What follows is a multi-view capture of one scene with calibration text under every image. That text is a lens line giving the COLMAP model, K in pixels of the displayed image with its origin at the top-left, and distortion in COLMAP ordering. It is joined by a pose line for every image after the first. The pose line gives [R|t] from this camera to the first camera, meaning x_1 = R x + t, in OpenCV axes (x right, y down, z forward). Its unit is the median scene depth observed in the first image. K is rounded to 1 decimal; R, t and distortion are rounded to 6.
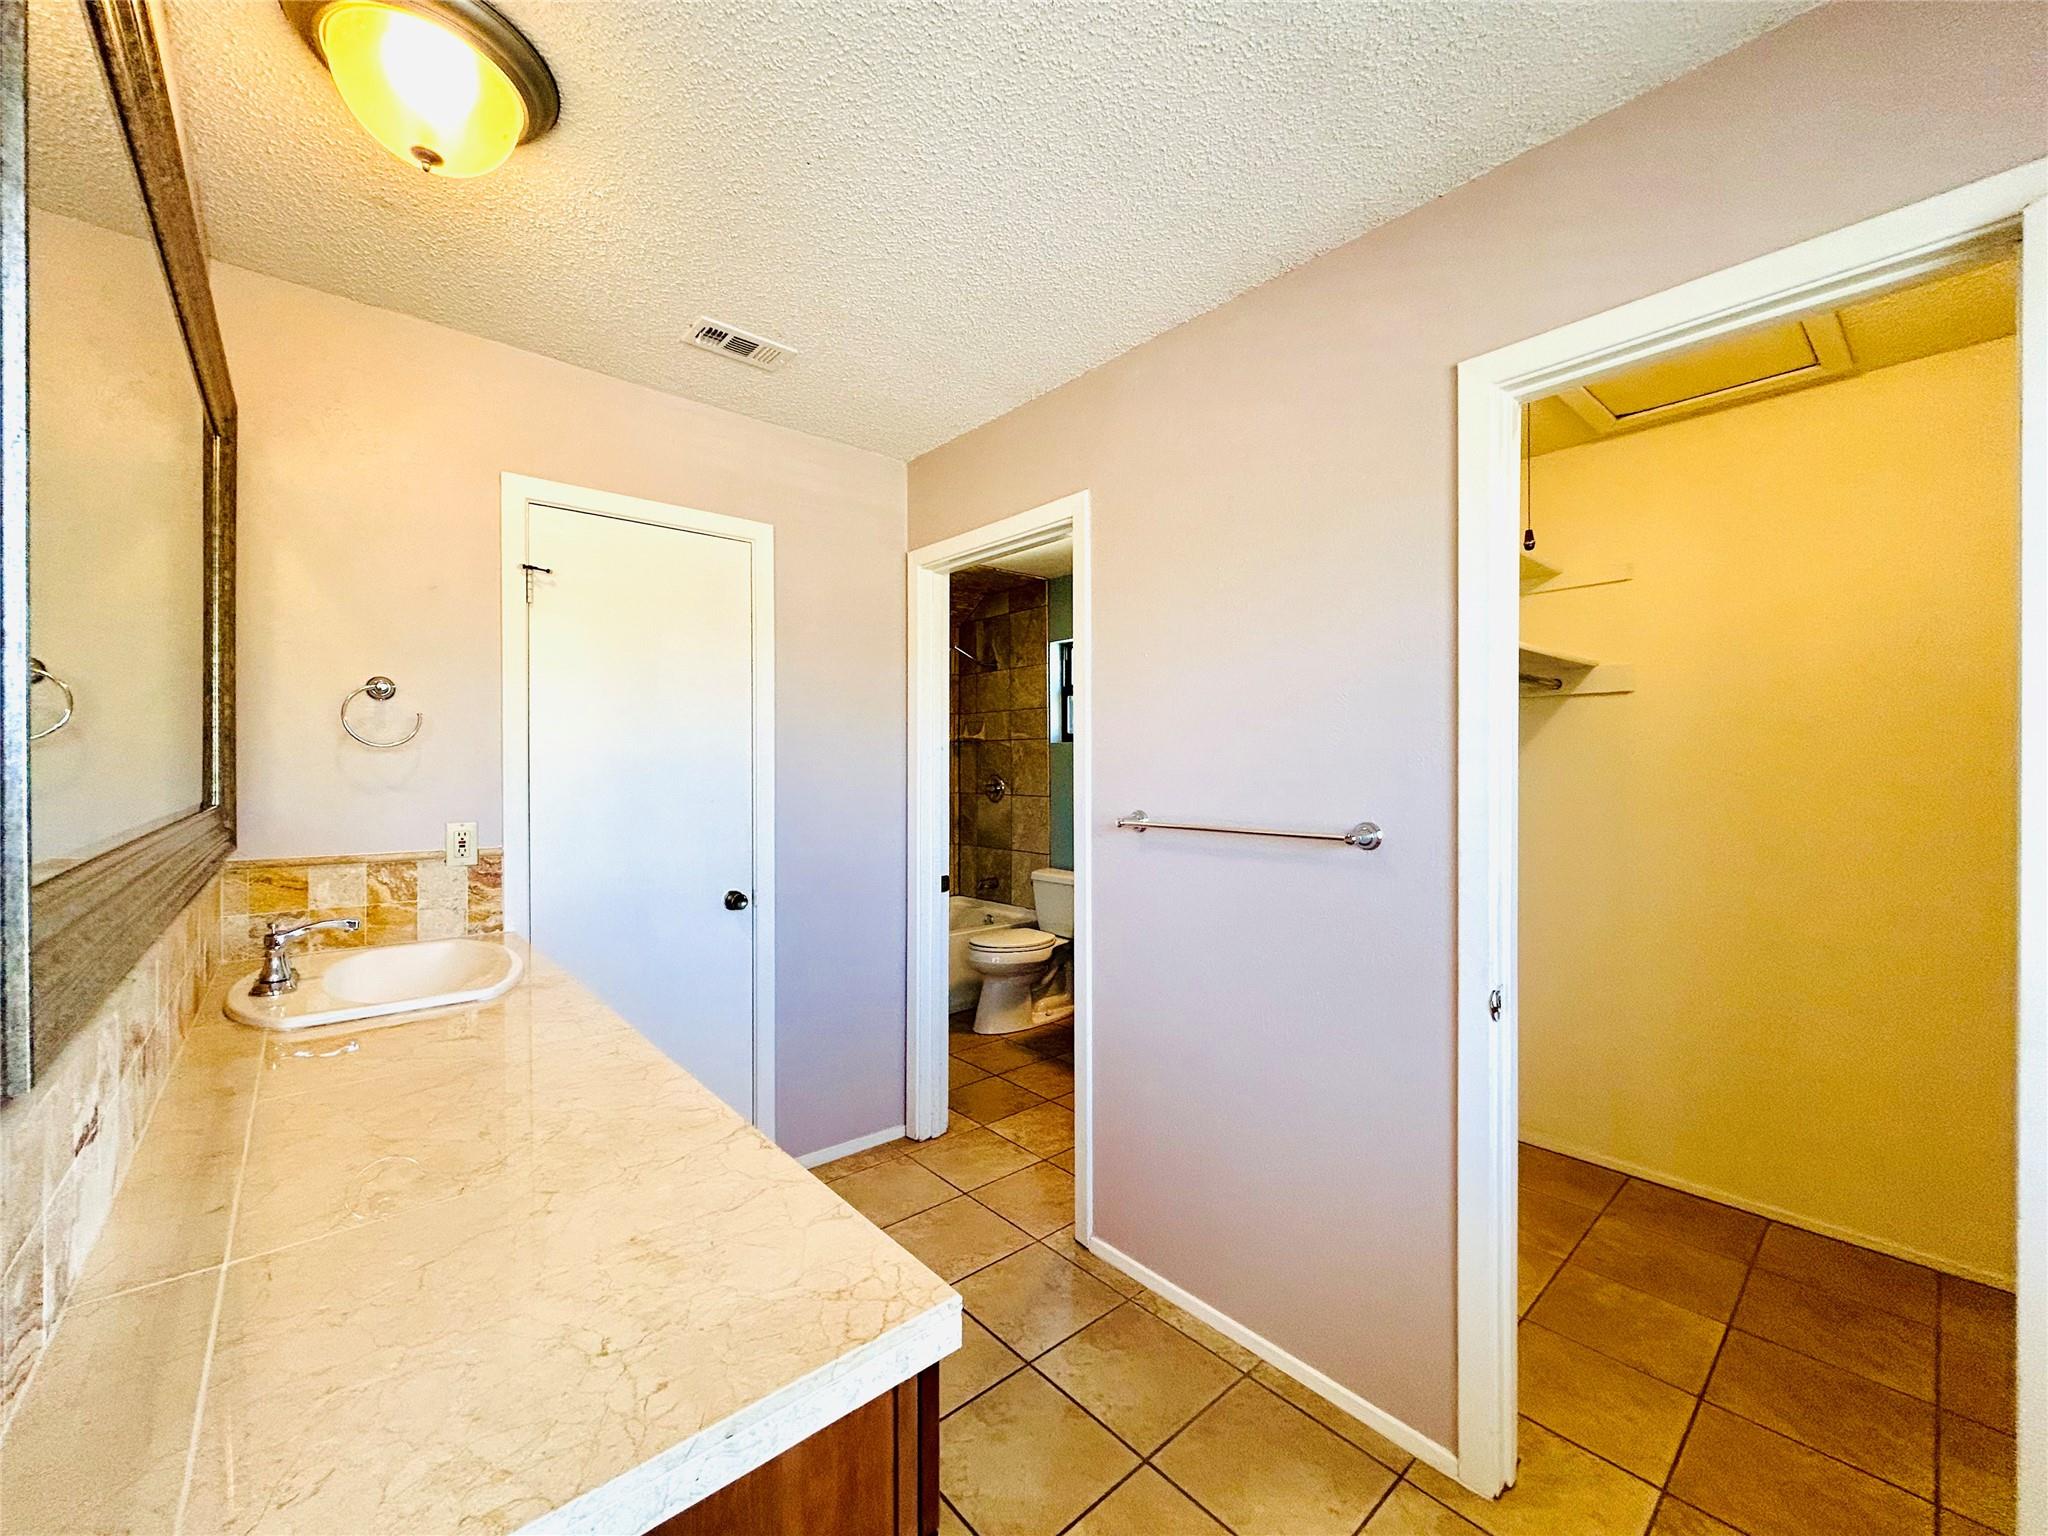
lens RADIAL K [[821.8, 0, 1019.5], [0, 821.8, 769.4], [0, 0, 1]] dist [-0.002800, 0.000920]
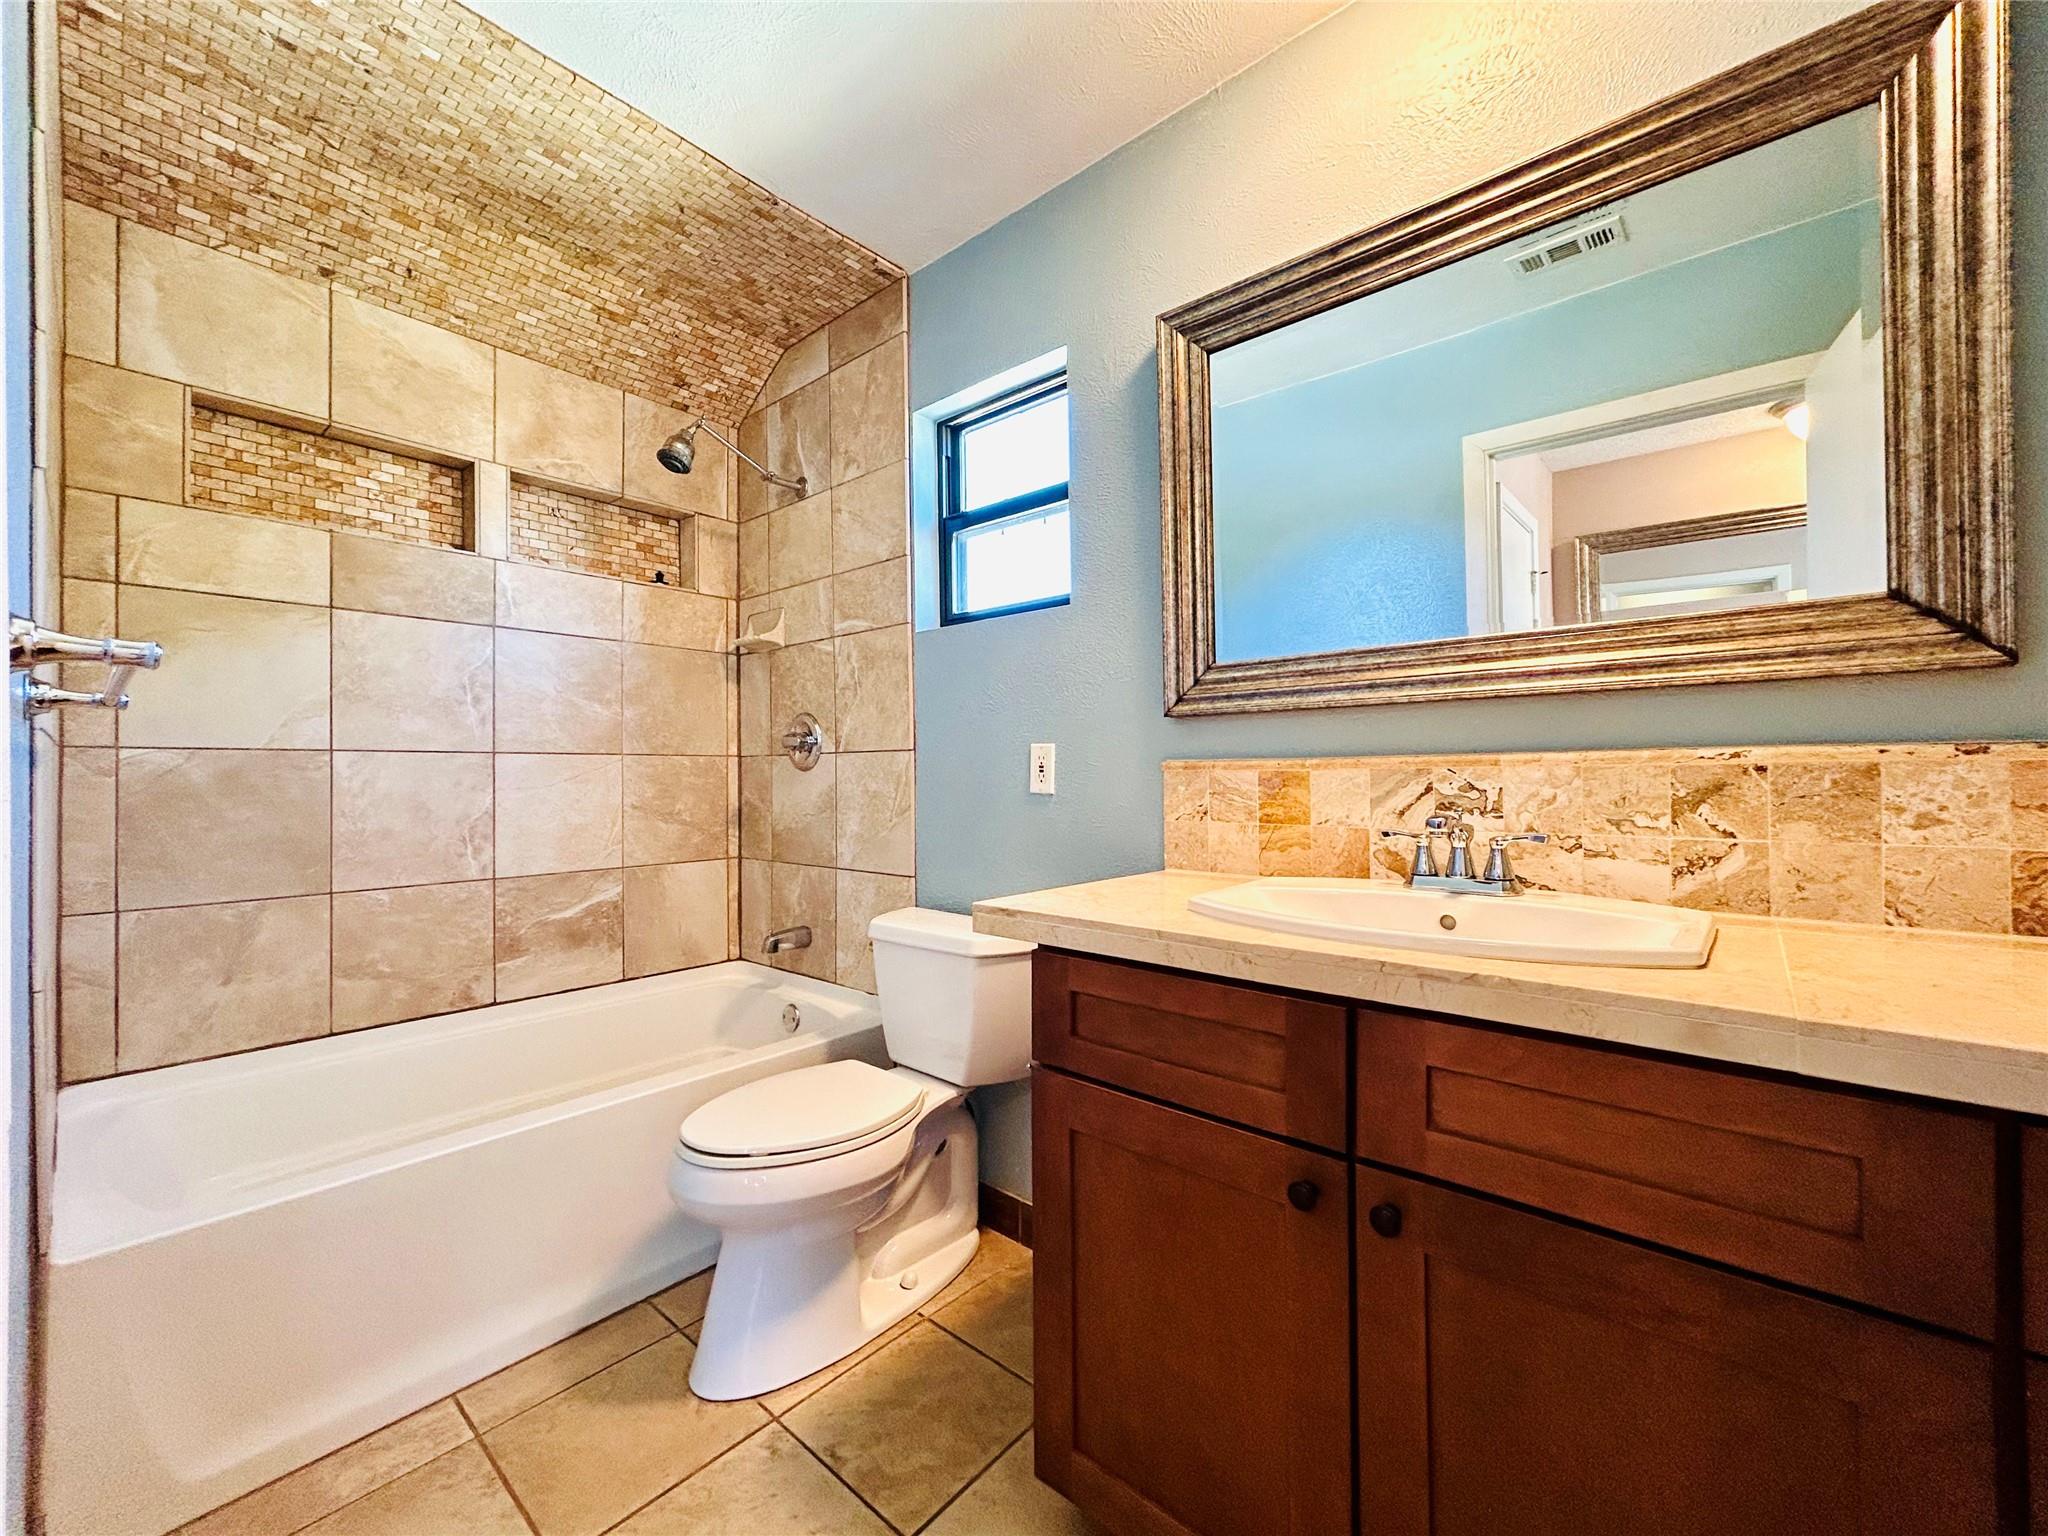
lens RADIAL K [[821.8, 0, 1022.9], [0, 821.8, 765.3], [0, 0, 1]] dist [-0.002800, 0.000920]
pose [[0.990683, -0.007100, 0.136005, 0.032648], [0.008344, 0.999928, -0.008575, 0.043203], [-0.135934, 0.009630, 0.990671, 0.513932]]
